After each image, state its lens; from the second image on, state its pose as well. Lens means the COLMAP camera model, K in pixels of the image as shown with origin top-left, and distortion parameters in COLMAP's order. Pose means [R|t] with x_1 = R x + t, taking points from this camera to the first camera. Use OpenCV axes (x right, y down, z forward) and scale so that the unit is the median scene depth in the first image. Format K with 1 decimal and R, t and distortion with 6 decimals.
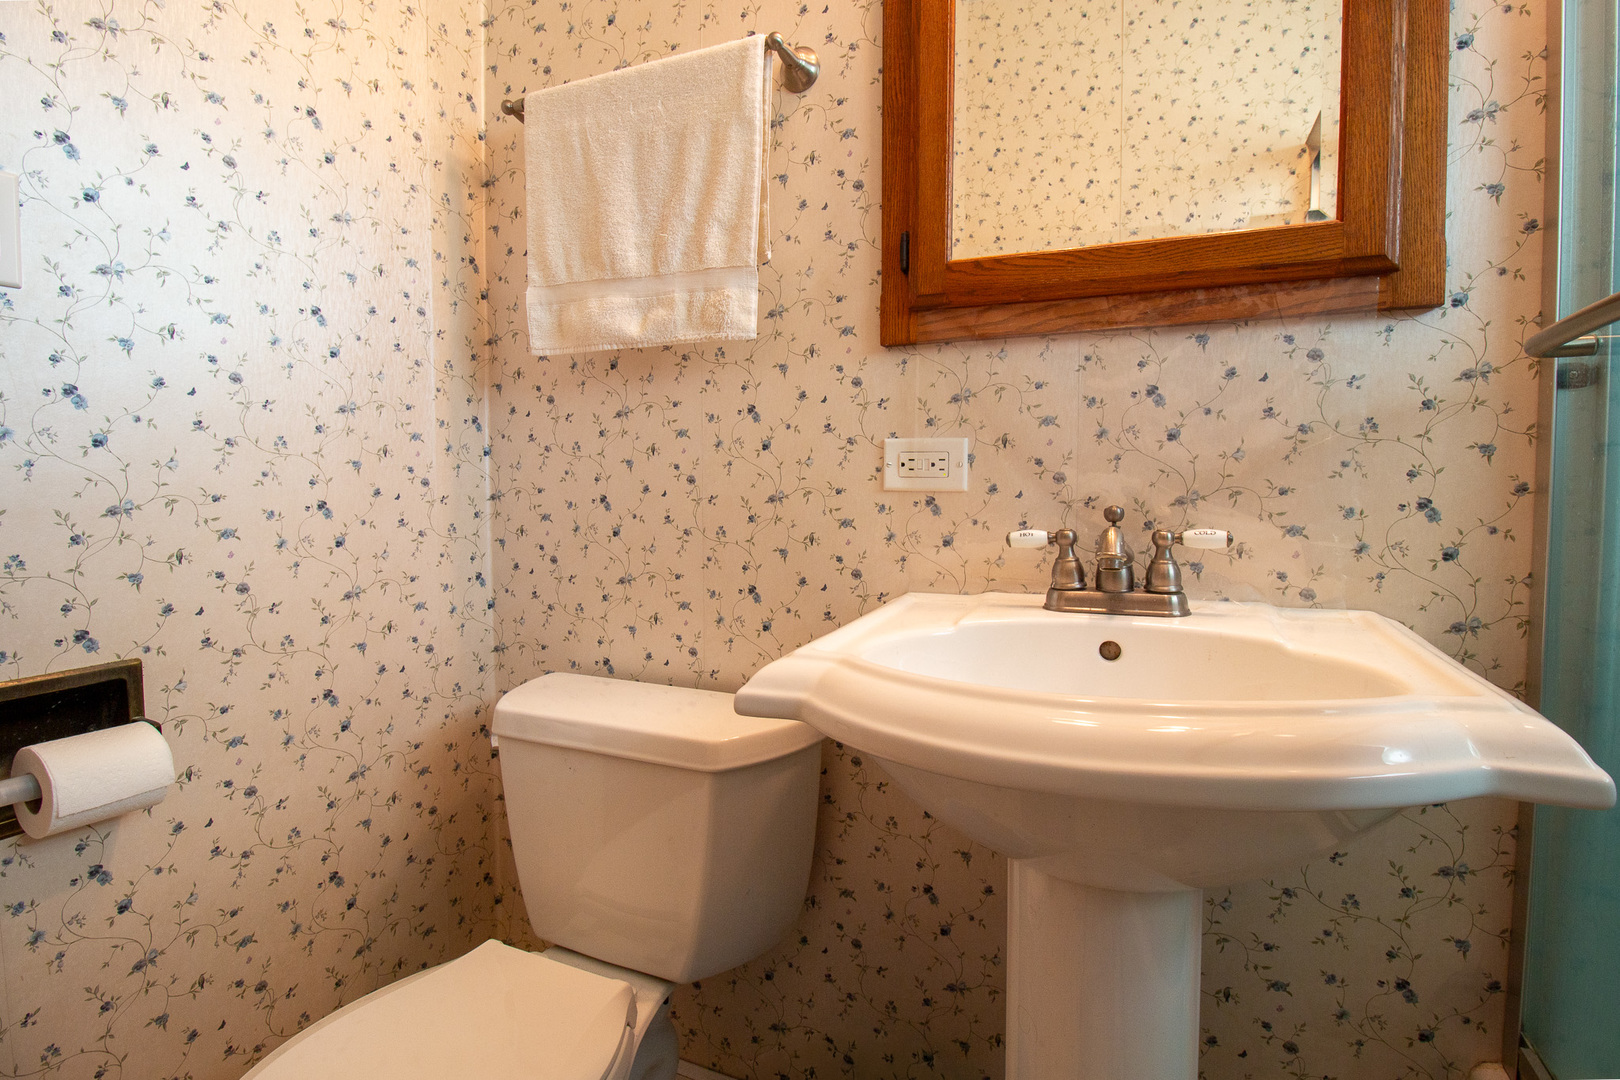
lens RADIAL K [[776.6, 0, 824.6], [0, 776.6, 530.6], [0, 0, 1]] dist [-0.000782, -0.013360]
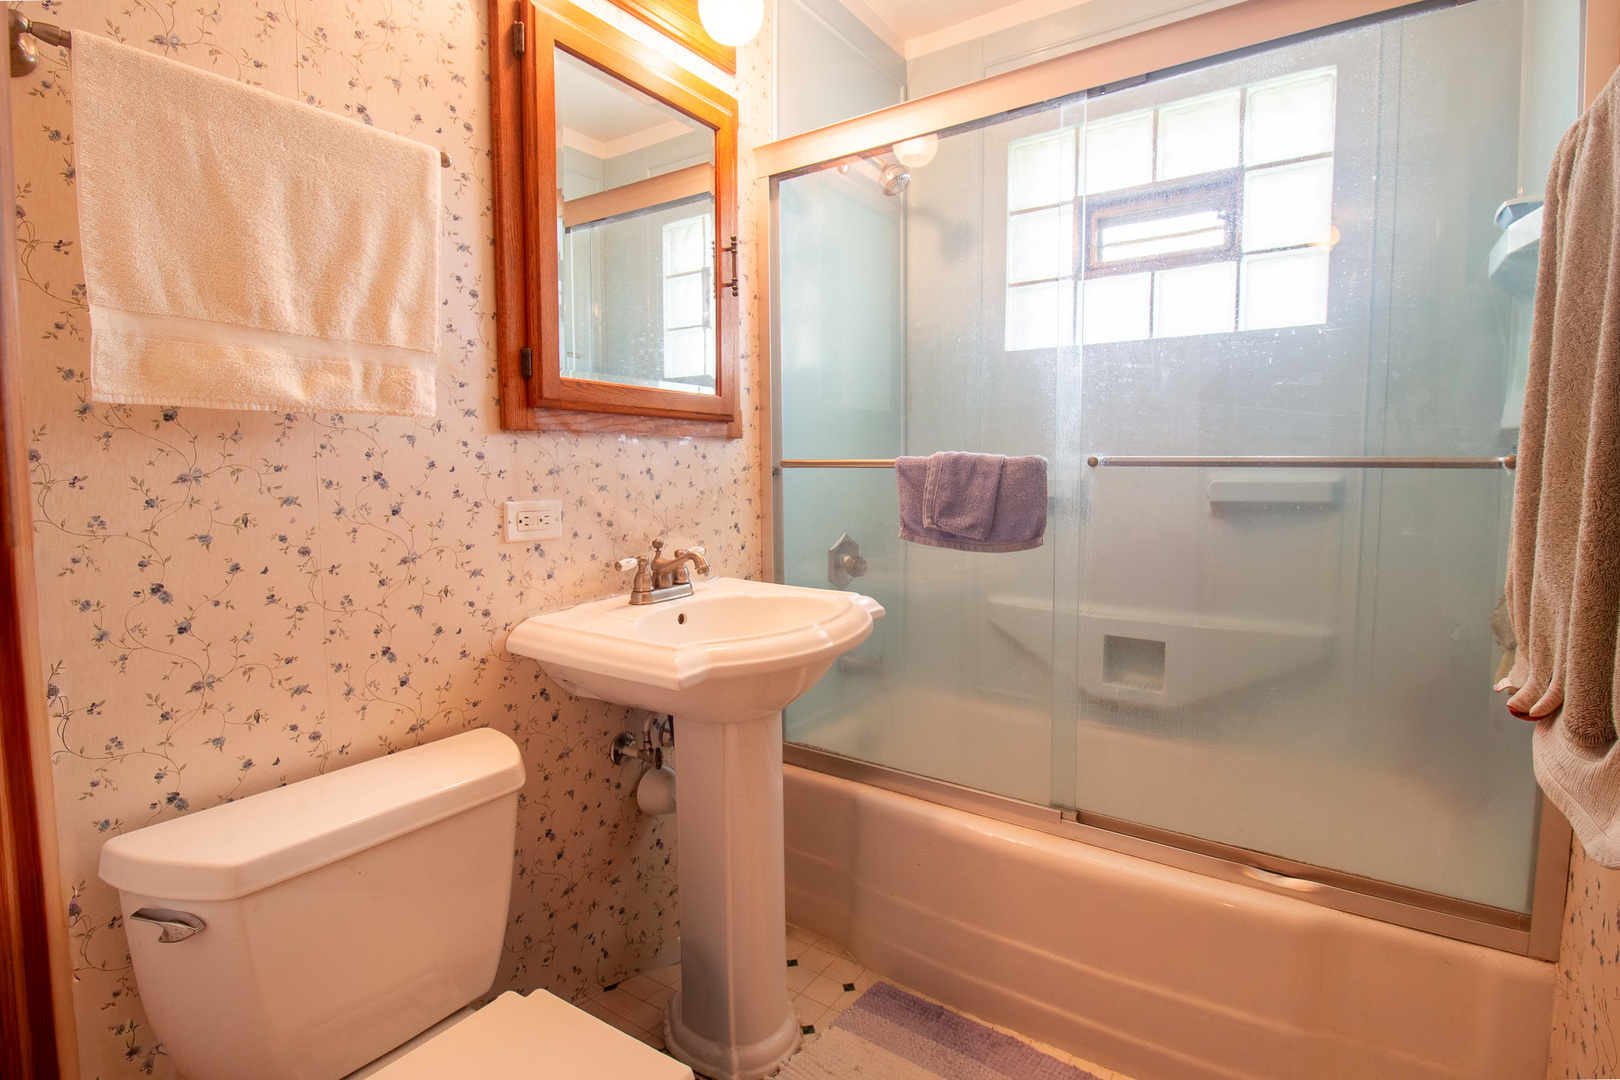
lens RADIAL K [[776.6, 0, 824.6], [0, 776.6, 530.6], [0, 0, 1]] dist [-0.000782, -0.013360]
pose [[0.186221, -0.086659, 0.978679, -1.059768], [0.062006, 0.995154, 0.076320, -0.135339], [-0.980549, 0.046472, 0.190692, 0.249116]]
